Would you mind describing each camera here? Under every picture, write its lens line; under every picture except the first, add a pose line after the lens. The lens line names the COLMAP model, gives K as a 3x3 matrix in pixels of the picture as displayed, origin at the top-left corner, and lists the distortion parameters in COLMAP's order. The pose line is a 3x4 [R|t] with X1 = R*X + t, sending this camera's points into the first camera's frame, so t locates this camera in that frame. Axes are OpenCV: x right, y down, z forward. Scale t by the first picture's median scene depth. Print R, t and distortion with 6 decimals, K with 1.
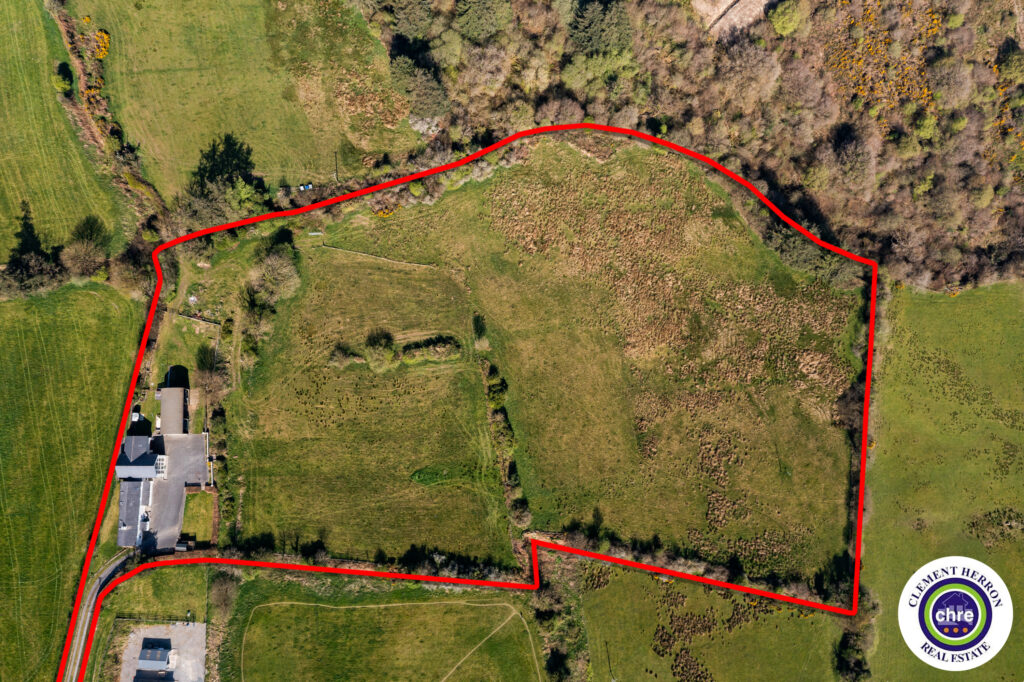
lens RADIAL K [[808.1, 0, 509.1], [0, 808.1, 342.4], [0, 0, 1]] dist [-0.005797, -0.006944]
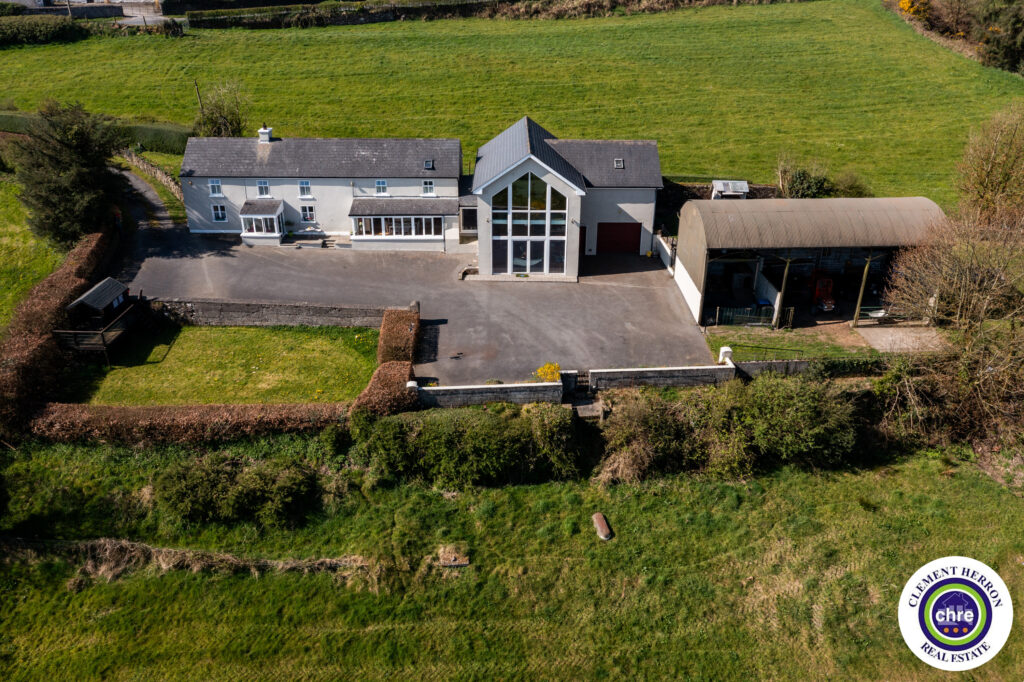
lens RADIAL K [[808.1, 0, 509.2], [0, 808.1, 341.5], [0, 0, 1]] dist [-0.005797, -0.006944]
pose [[0.004639, 0.454836, -0.890563, -0.231836], [-0.989437, 0.131122, 0.061814, 0.147625], [0.144887, 0.880870, 0.450640, 0.924104]]
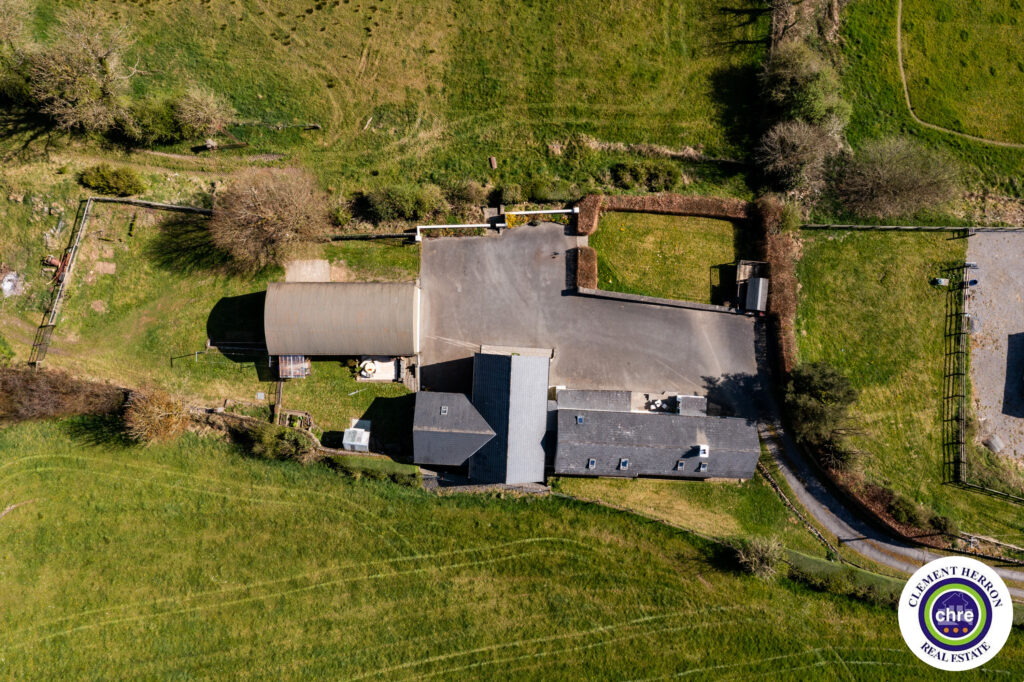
lens RADIAL K [[808.1, 0, 511.6], [0, 808.1, 338.1], [0, 0, 1]] dist [-0.005797, -0.006944]
pose [[0.042508, -0.999009, 0.013201, -0.425908], [0.988107, 0.043991, 0.147342, 0.104258], [-0.147776, 0.006781, 0.988998, 0.675454]]
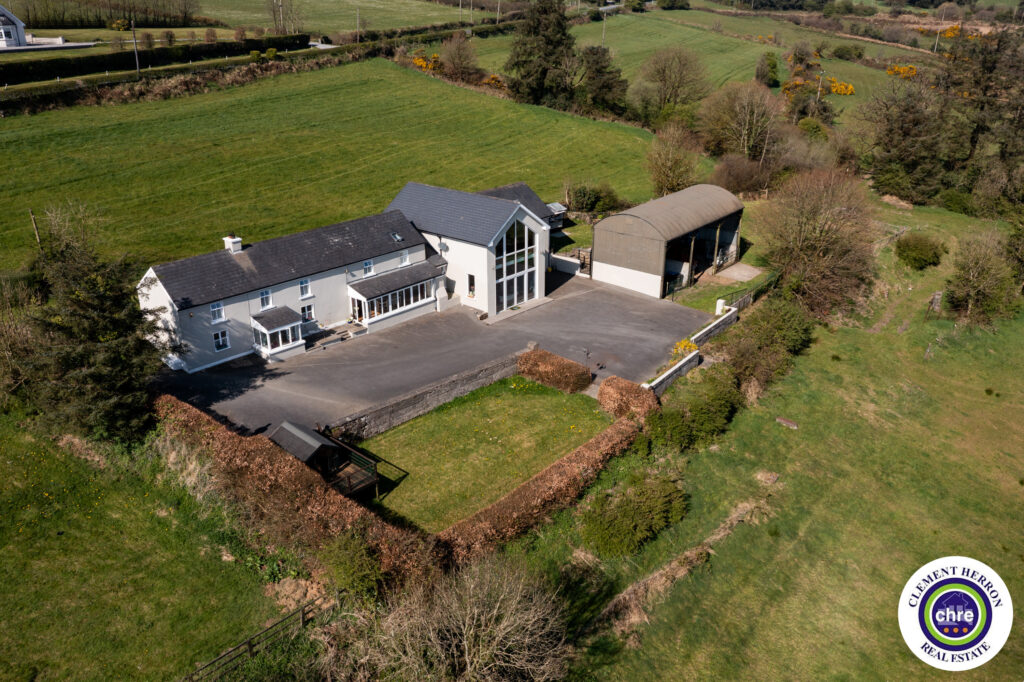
lens RADIAL K [[808.1, 0, 507.5], [0, 808.1, 338.8], [0, 0, 1]] dist [-0.005797, -0.006944]
pose [[0.748512, 0.262681, -0.608874, -0.278354], [-0.656518, 0.422802, -0.624678, 0.314224], [0.093342, 0.867316, 0.488928, 0.892641]]
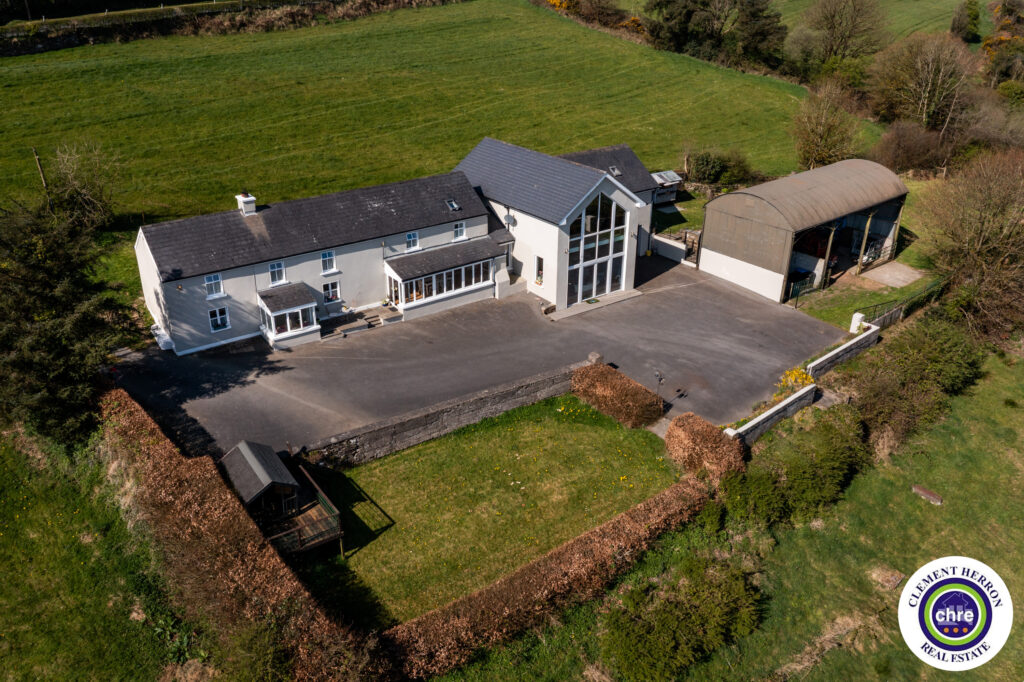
lens RADIAL K [[808.1, 0, 509.2], [0, 808.1, 339.8], [0, 0, 1]] dist [-0.005797, -0.006944]
pose [[0.605387, 0.364355, -0.707639, -0.295694], [-0.789168, 0.390433, -0.474106, 0.270457], [0.103542, 0.845463, 0.523900, 0.905735]]
